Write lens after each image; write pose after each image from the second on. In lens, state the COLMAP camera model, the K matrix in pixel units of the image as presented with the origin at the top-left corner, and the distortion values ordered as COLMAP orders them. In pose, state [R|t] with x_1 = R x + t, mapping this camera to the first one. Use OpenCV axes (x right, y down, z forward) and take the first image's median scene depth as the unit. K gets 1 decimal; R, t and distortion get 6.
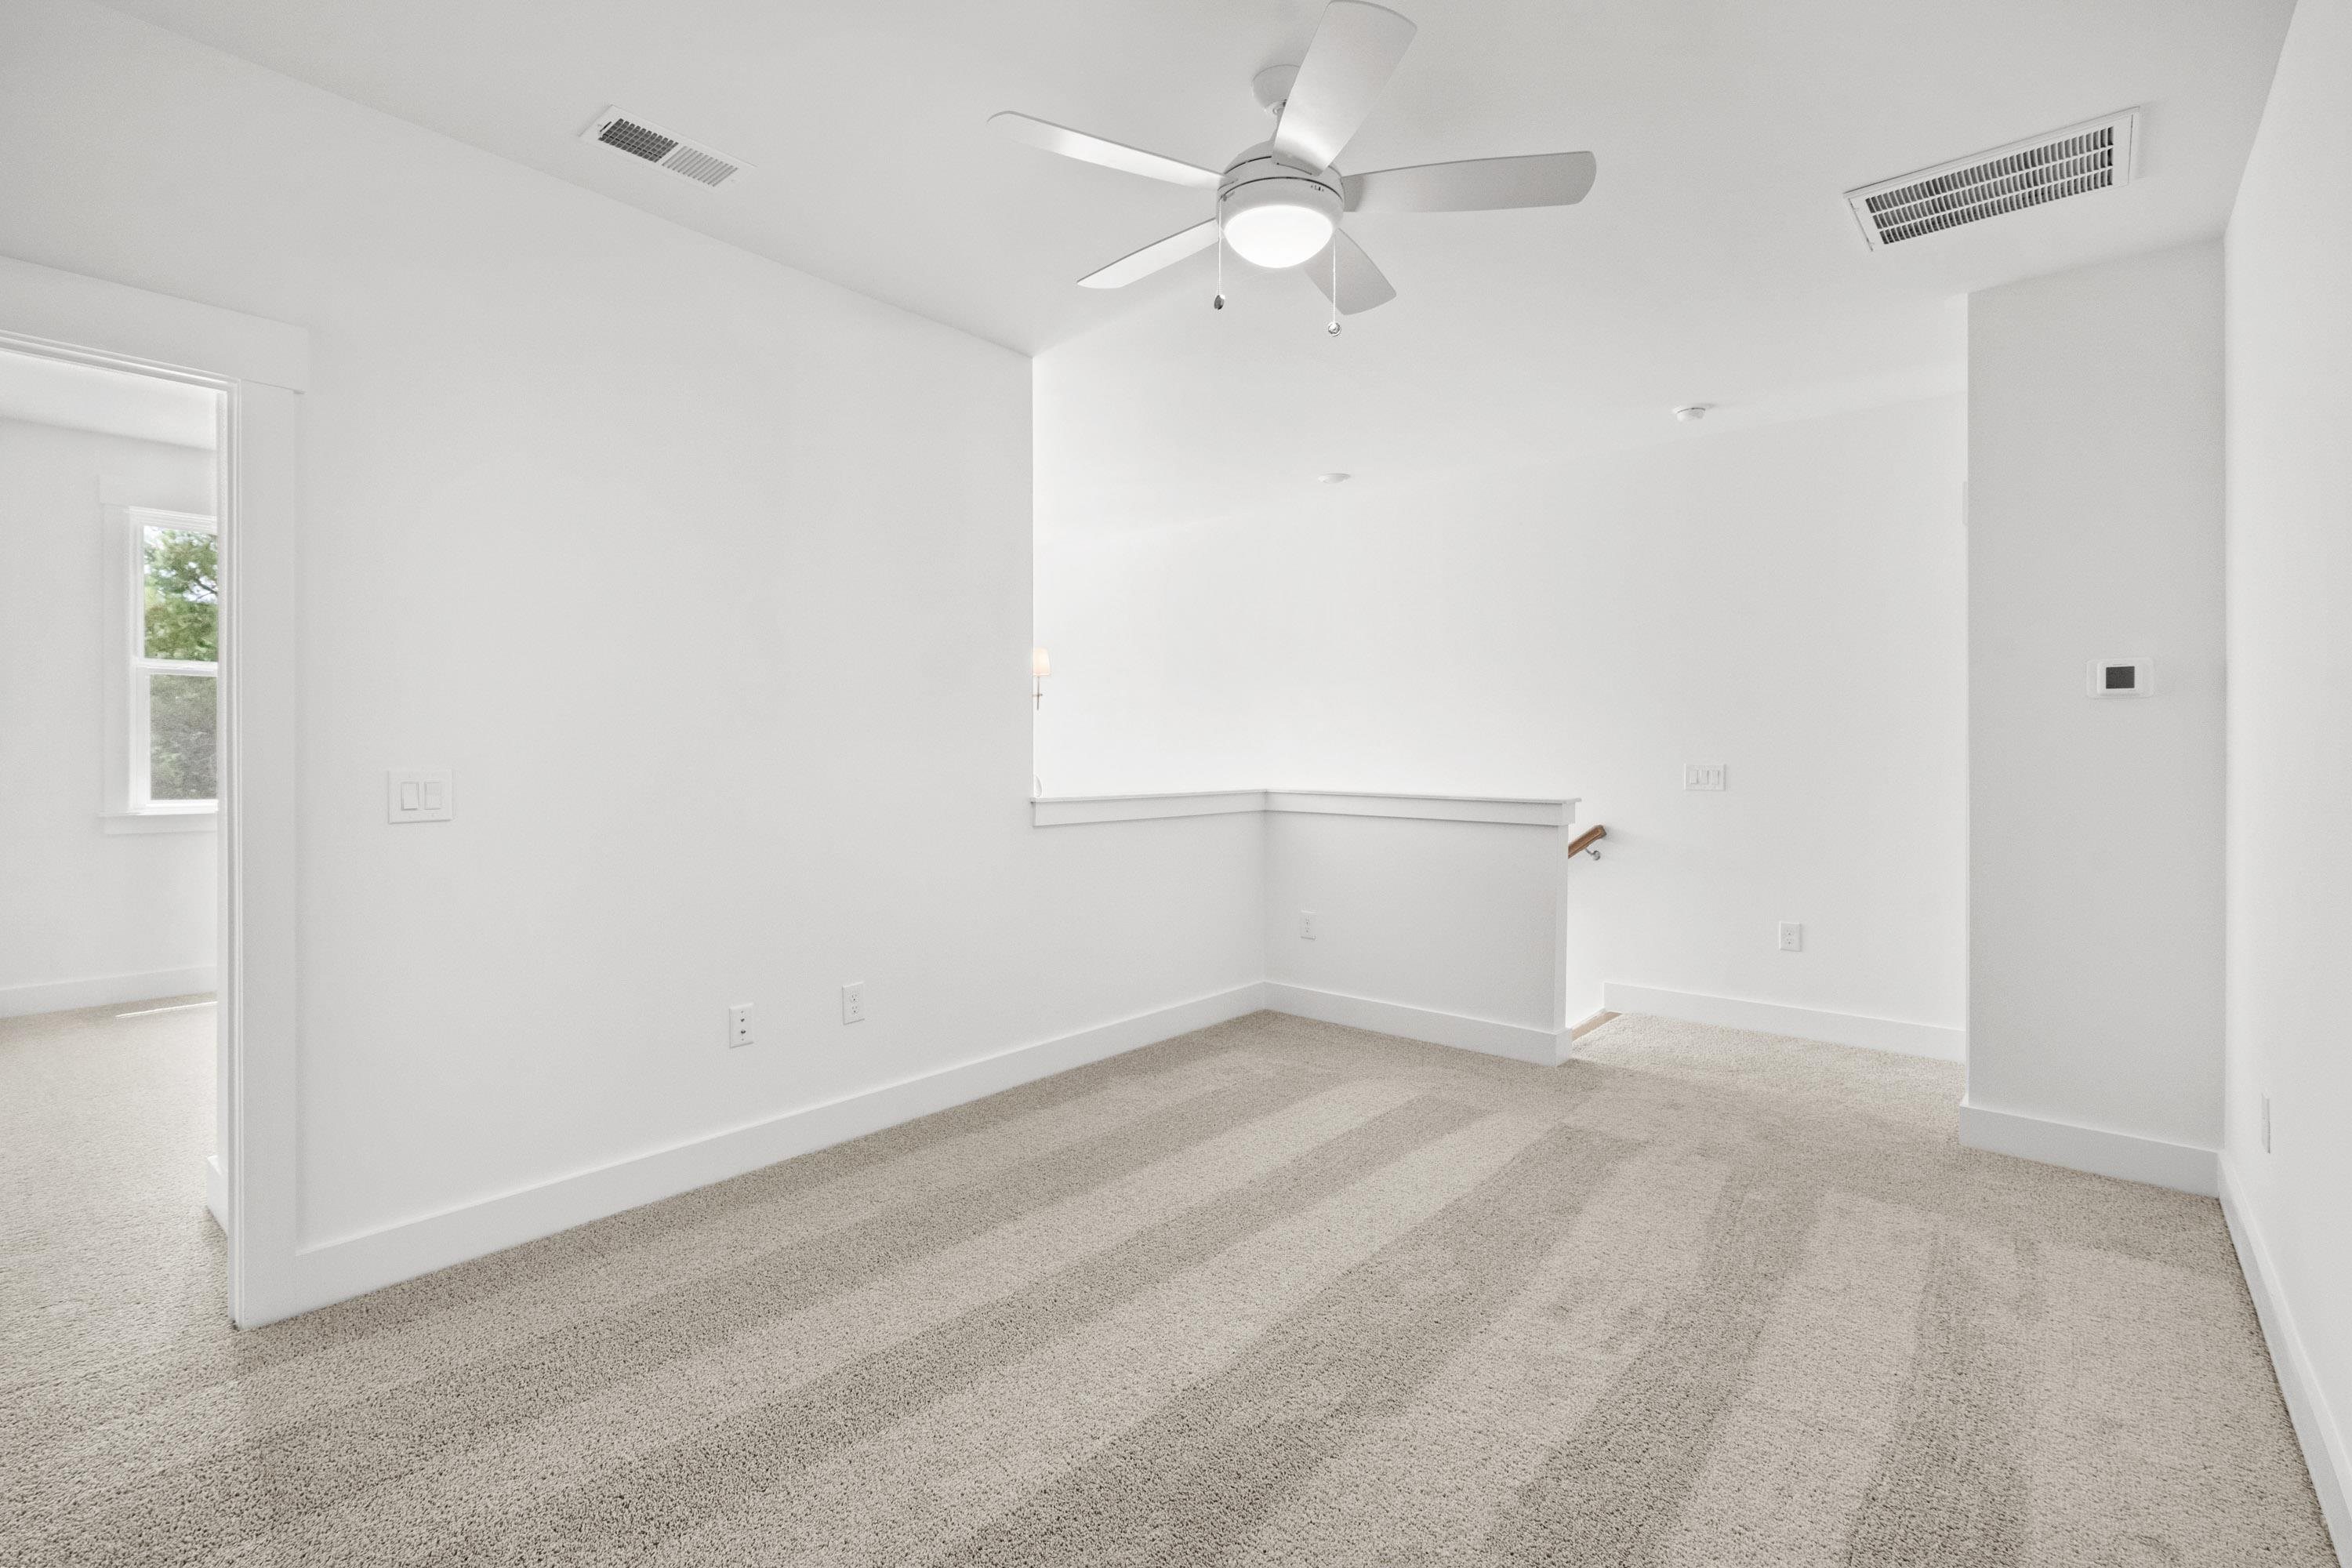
lens RADIAL K [[1068.1, 0, 1169.1], [0, 1068.1, 769.5], [0, 0, 1]] dist [-0.001380, -0.000225]
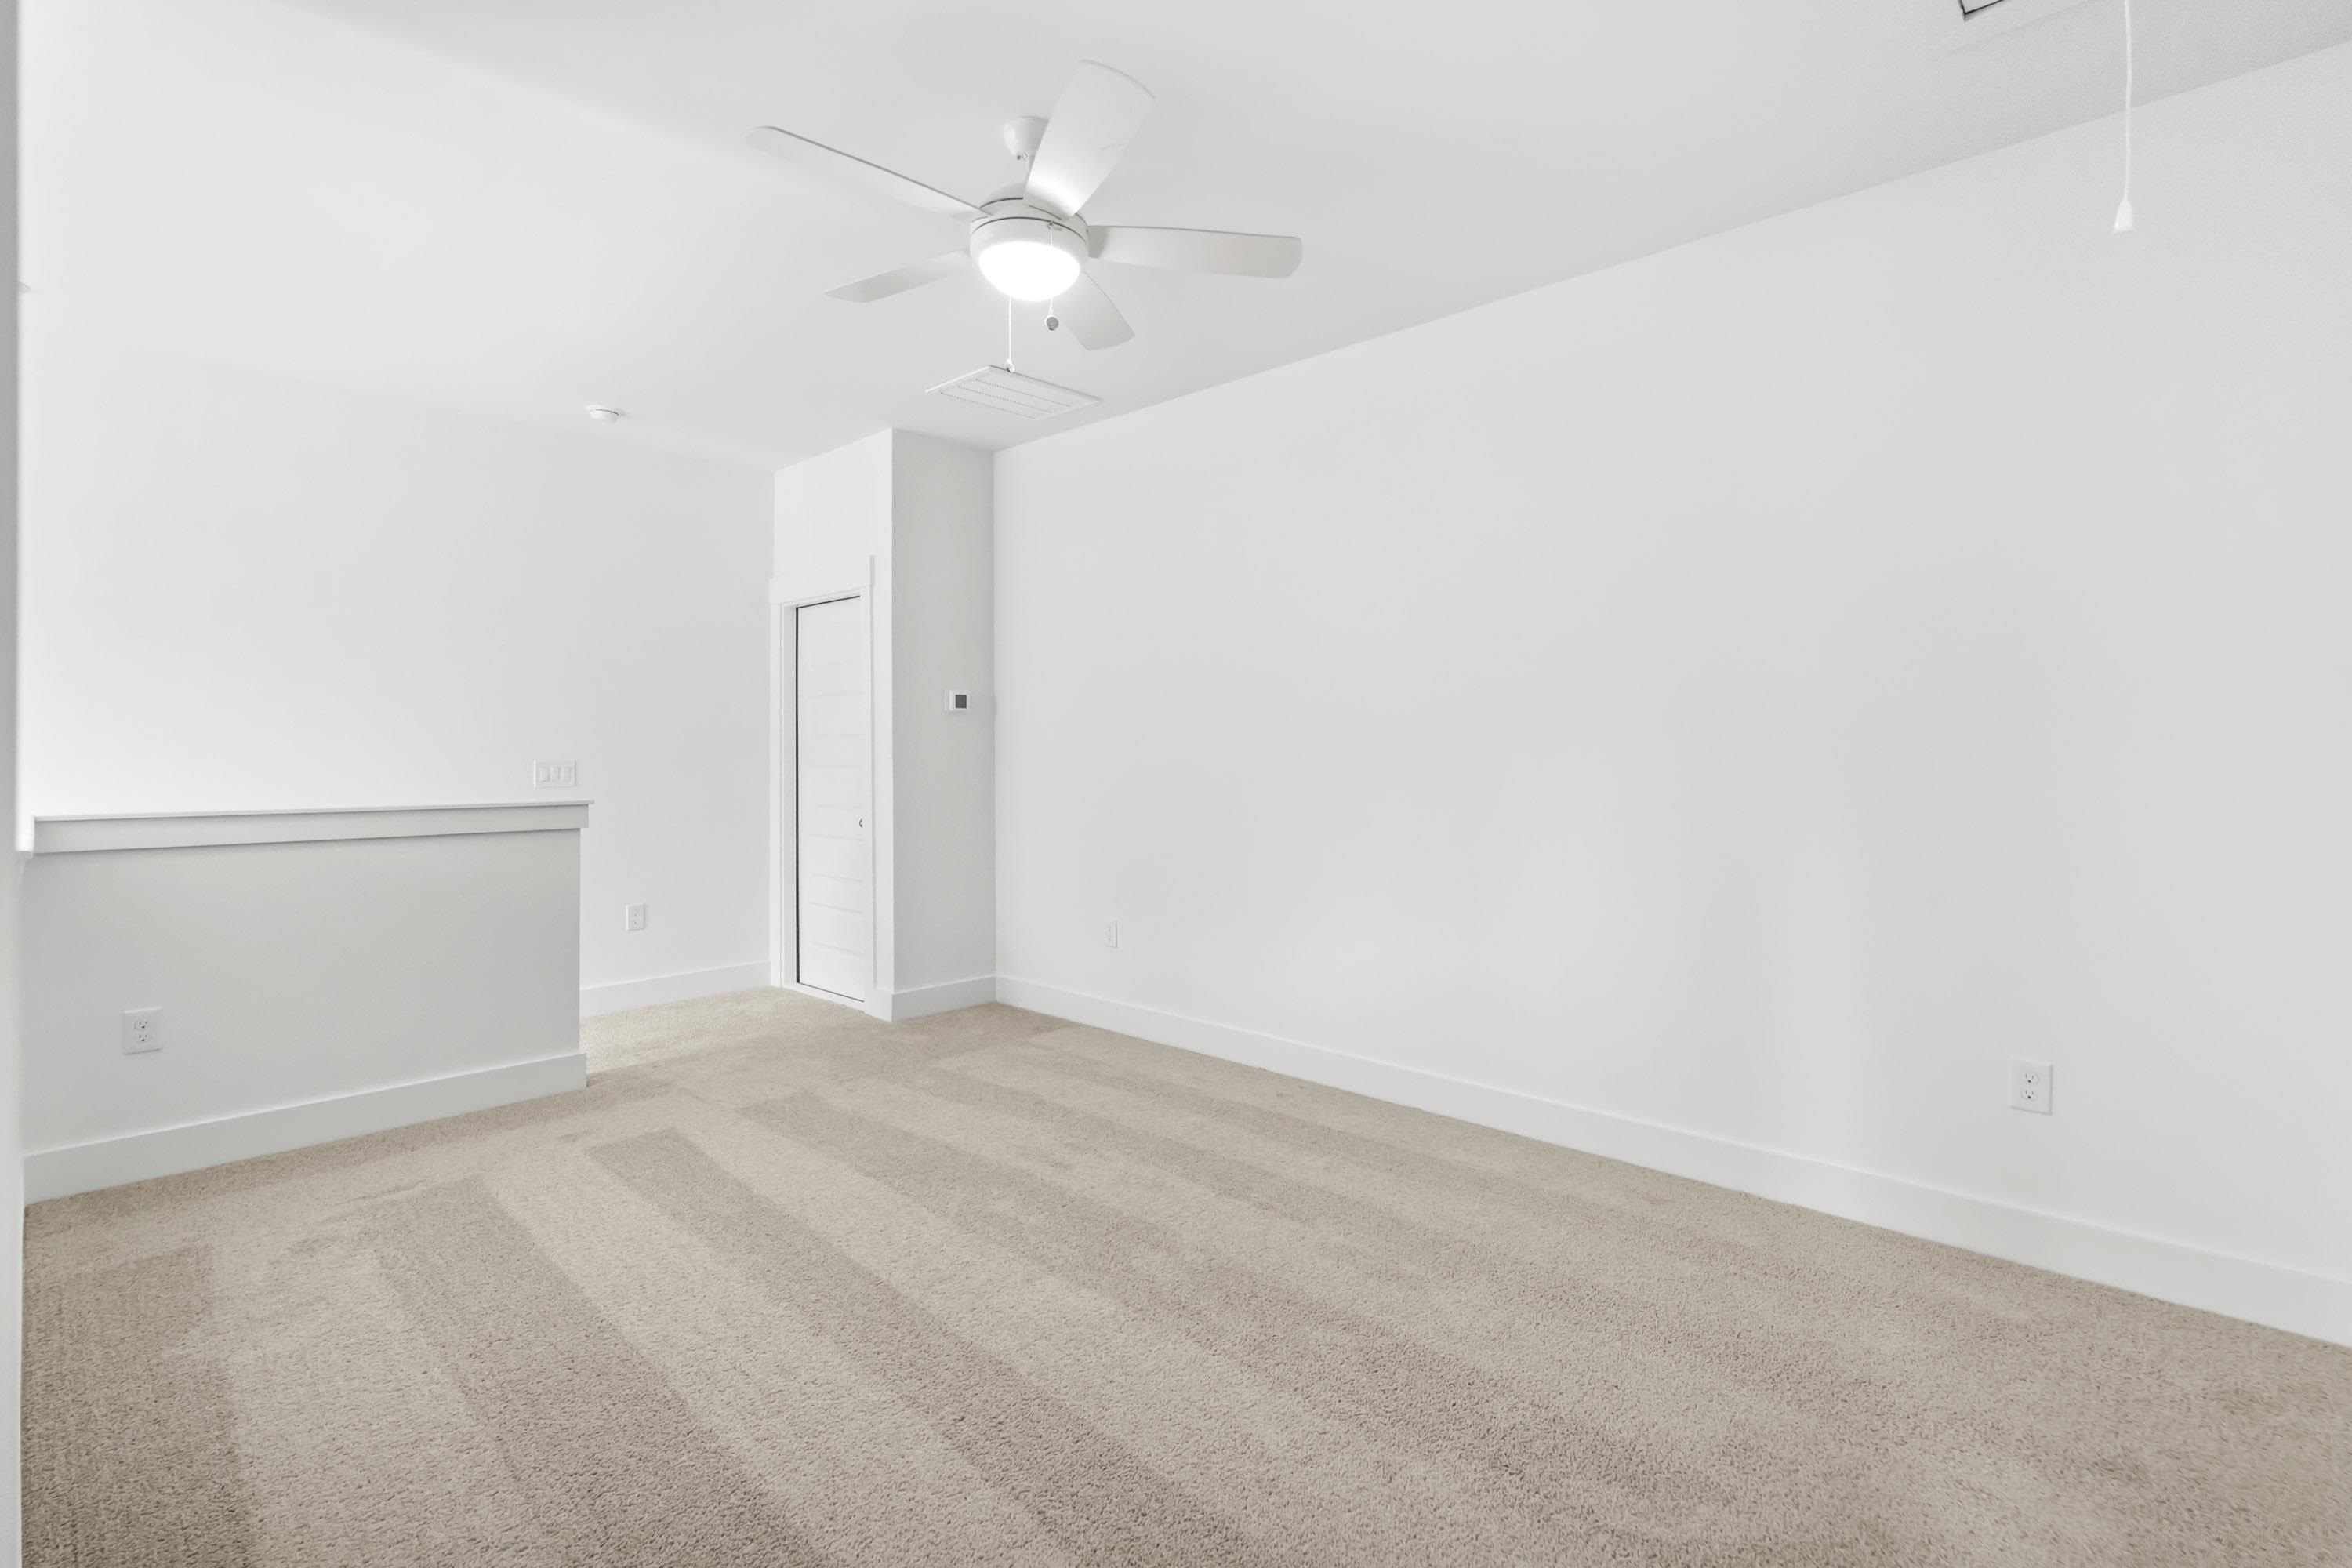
lens RADIAL K [[1068.1, 0, 1171.9], [0, 1068.1, 766.0], [0, 0, 1]] dist [-0.001380, -0.000225]
pose [[0.051661, -0.019671, 0.998471, -0.613315], [0.019022, 0.999644, 0.018710, -0.009840], [-0.998484, 0.018026, 0.052017, 0.503875]]
